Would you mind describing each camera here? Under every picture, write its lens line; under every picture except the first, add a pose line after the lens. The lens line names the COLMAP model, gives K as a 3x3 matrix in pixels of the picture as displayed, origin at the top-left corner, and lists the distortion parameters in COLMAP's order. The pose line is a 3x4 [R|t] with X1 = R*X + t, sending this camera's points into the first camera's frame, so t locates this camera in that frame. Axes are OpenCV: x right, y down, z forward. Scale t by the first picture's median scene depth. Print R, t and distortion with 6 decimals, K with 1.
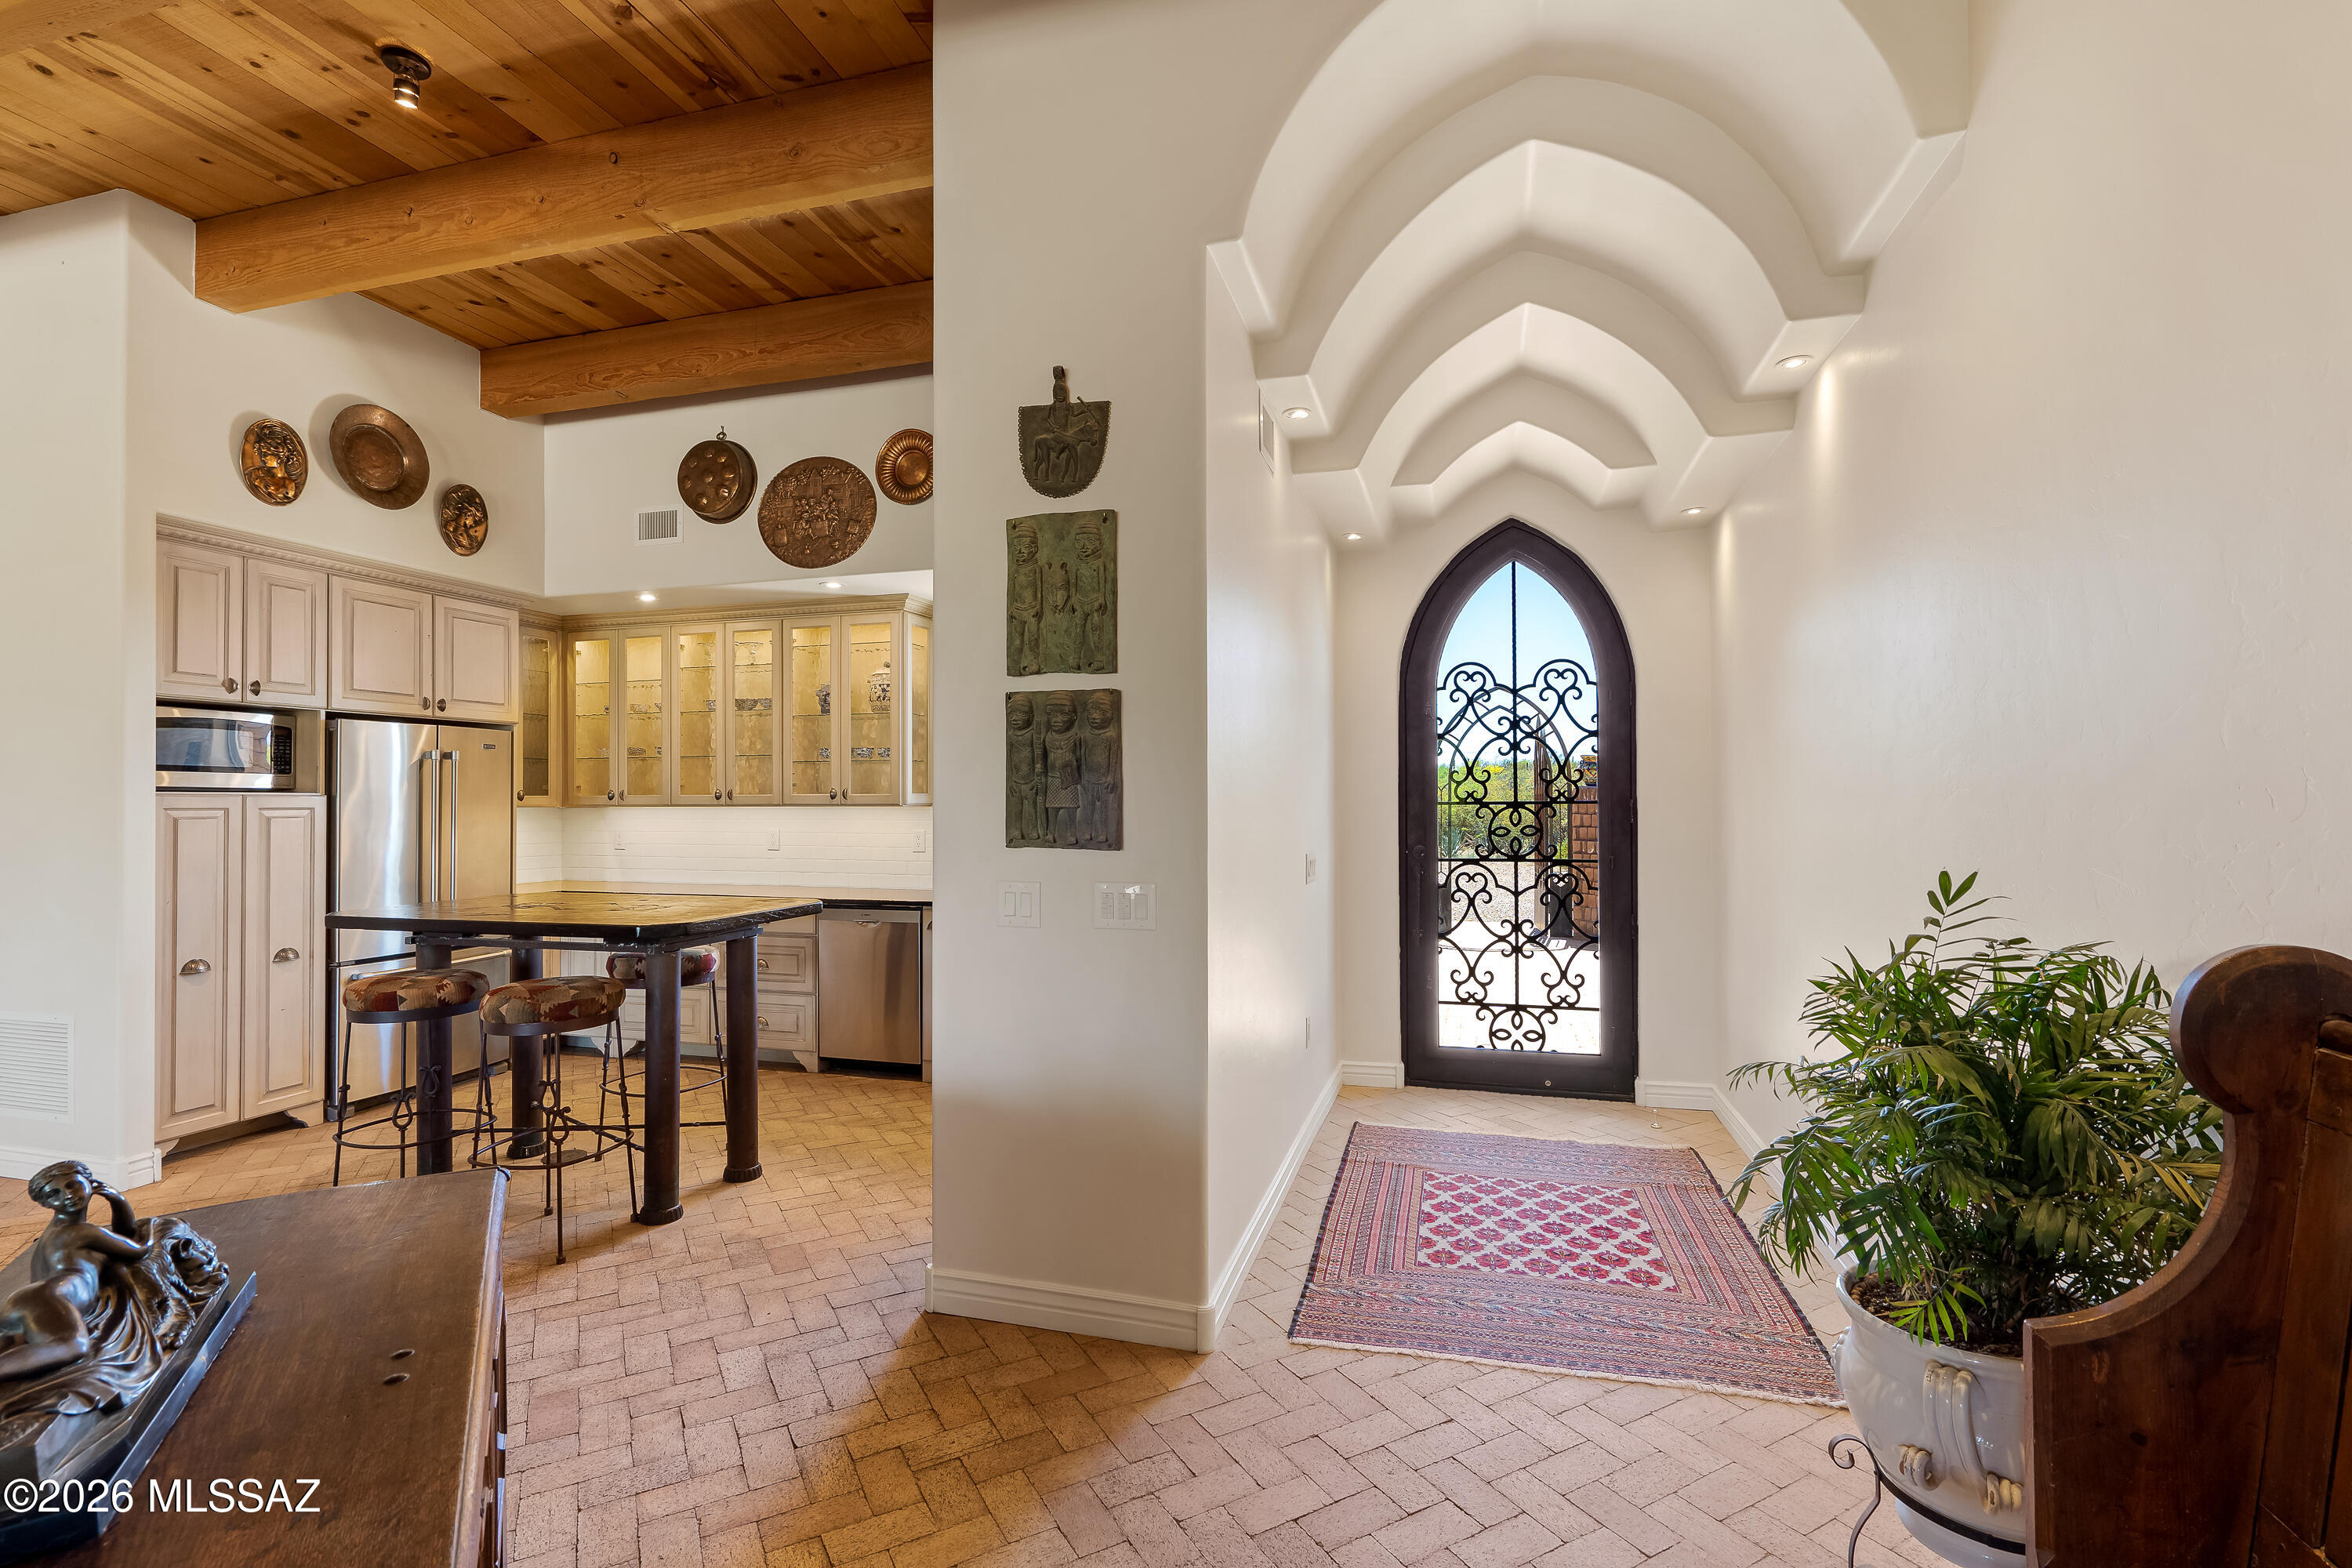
lens RADIAL K [[1070.5, 0, 1168.8], [0, 1070.5, 790.4], [0, 0, 1]] dist [-0.002051, 0.000381]
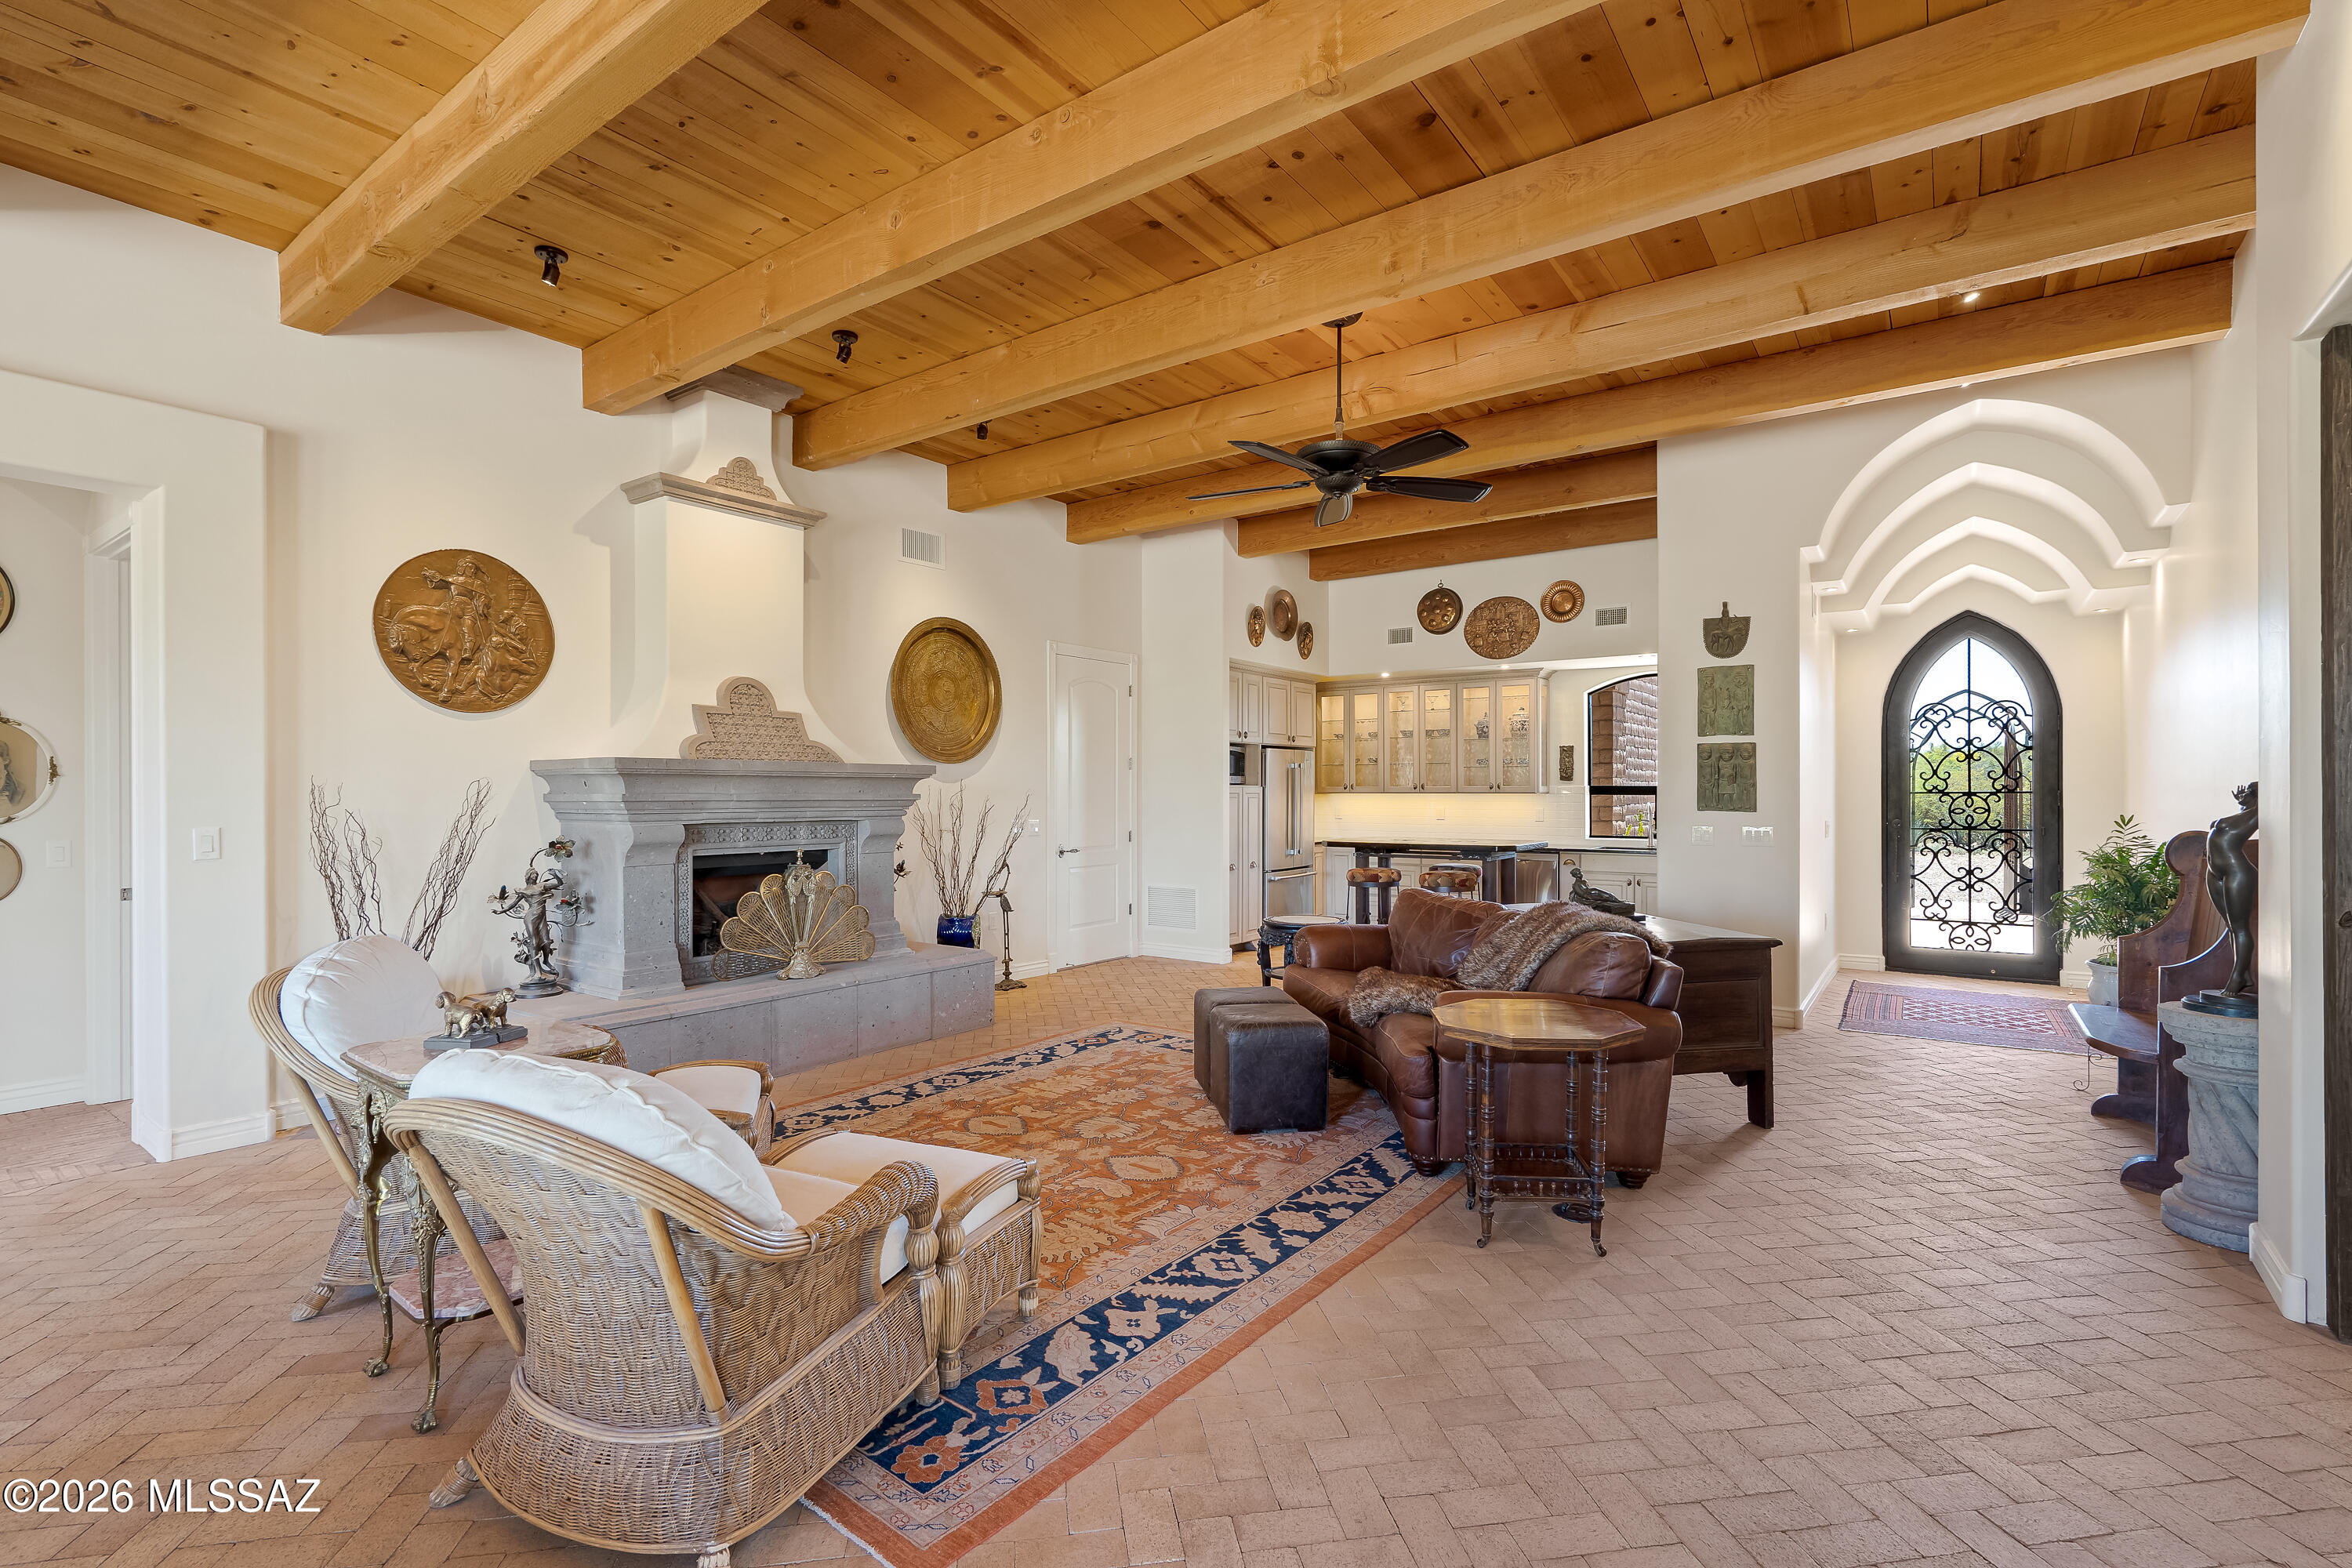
lens RADIAL K [[1070.5, 0, 1168.8], [0, 1070.5, 790.4], [0, 0, 1]] dist [-0.002051, 0.000381]
pose [[0.940006, 0.002834, -0.341147, -0.252618], [0.000594, 0.999950, 0.009944, -0.008160], [0.341158, -0.009551, 0.939957, -0.902862]]
